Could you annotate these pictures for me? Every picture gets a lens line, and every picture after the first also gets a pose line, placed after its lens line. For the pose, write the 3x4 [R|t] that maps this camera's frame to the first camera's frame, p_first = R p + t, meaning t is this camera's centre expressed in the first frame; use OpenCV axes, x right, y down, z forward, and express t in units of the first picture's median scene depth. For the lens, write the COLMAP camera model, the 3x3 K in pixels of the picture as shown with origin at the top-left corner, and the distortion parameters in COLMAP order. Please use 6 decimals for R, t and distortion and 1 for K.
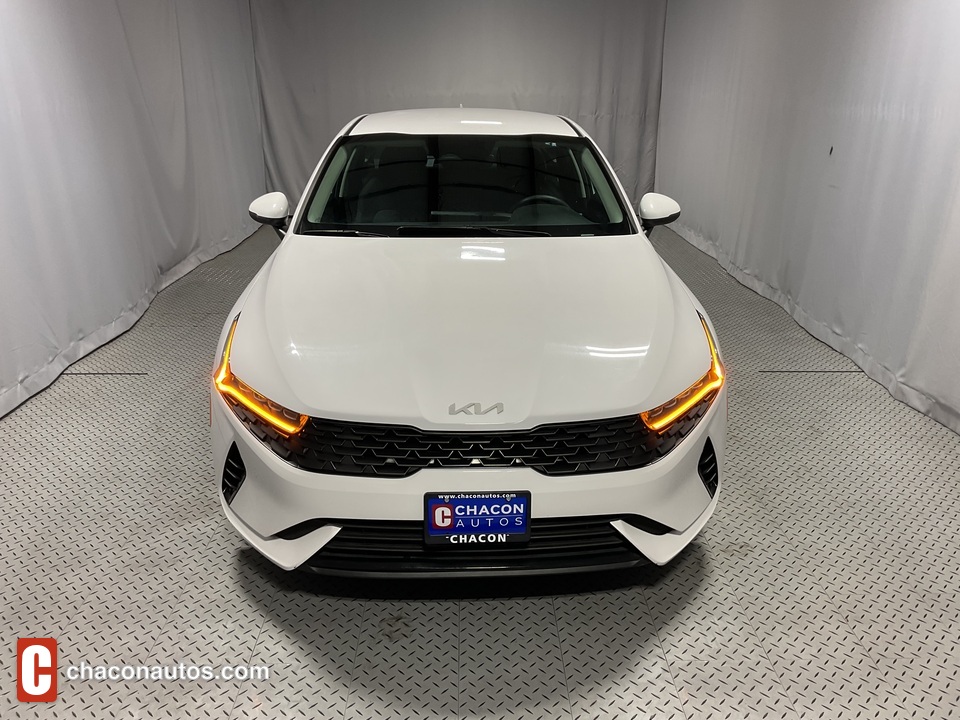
lens RADIAL K [[799.4, 0, 480.5], [0, 799.4, 355.1], [0, 0, 1]] dist [0.056572, -0.067946]
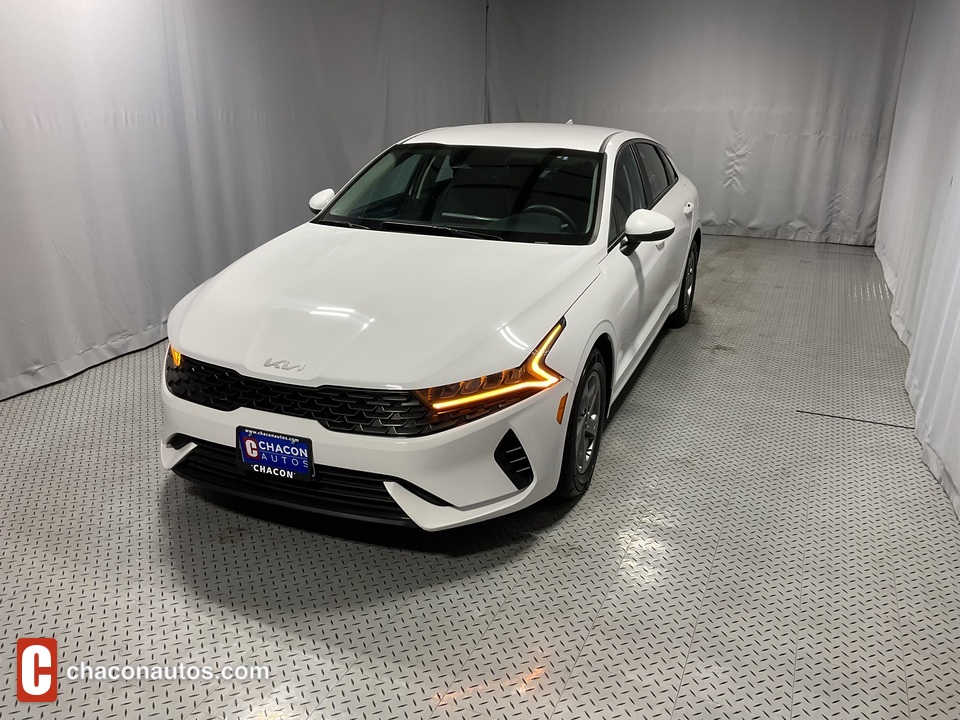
lens RADIAL K [[799.4, 0, 478.5], [0, 799.4, 352.4], [0, 0, 1]] dist [0.056572, -0.067946]
pose [[0.912012, 0.132929, -0.388025, 0.725587], [-0.141186, 0.989956, 0.007294, -0.001970], [0.385097, 0.048132, 0.921620, -0.008524]]
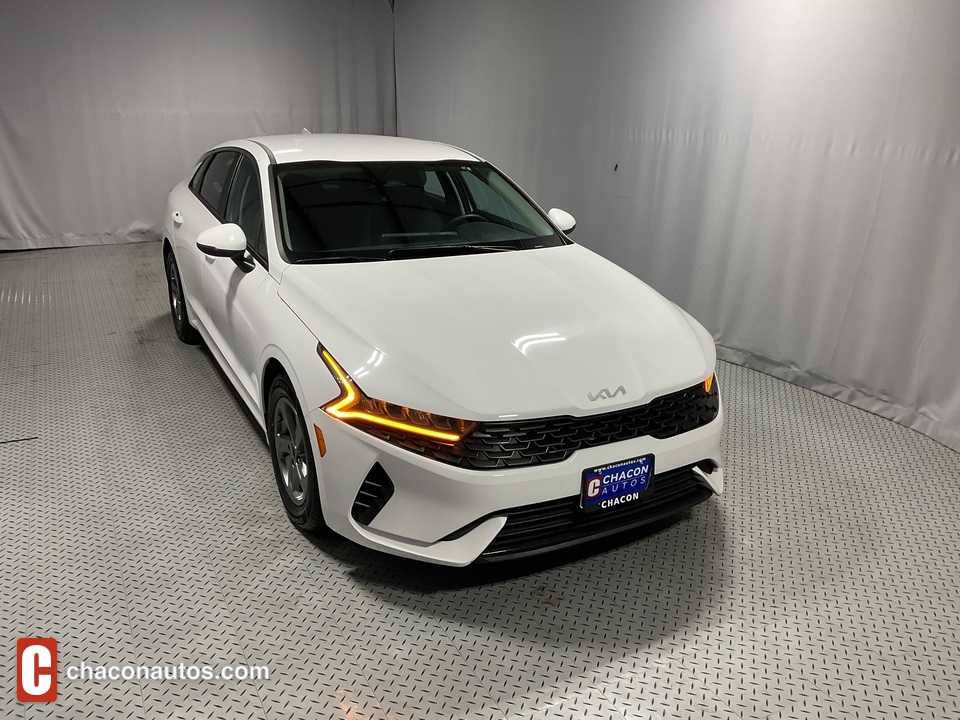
lens RADIAL K [[799.4, 0, 471.8], [0, 799.4, 363.3], [0, 0, 1]] dist [0.056572, -0.067946]
pose [[0.894899, -0.127105, 0.427784, -0.688410], [0.129687, 0.991283, 0.023237, -0.031489], [-0.427009, 0.034683, 0.903582, 0.000167]]
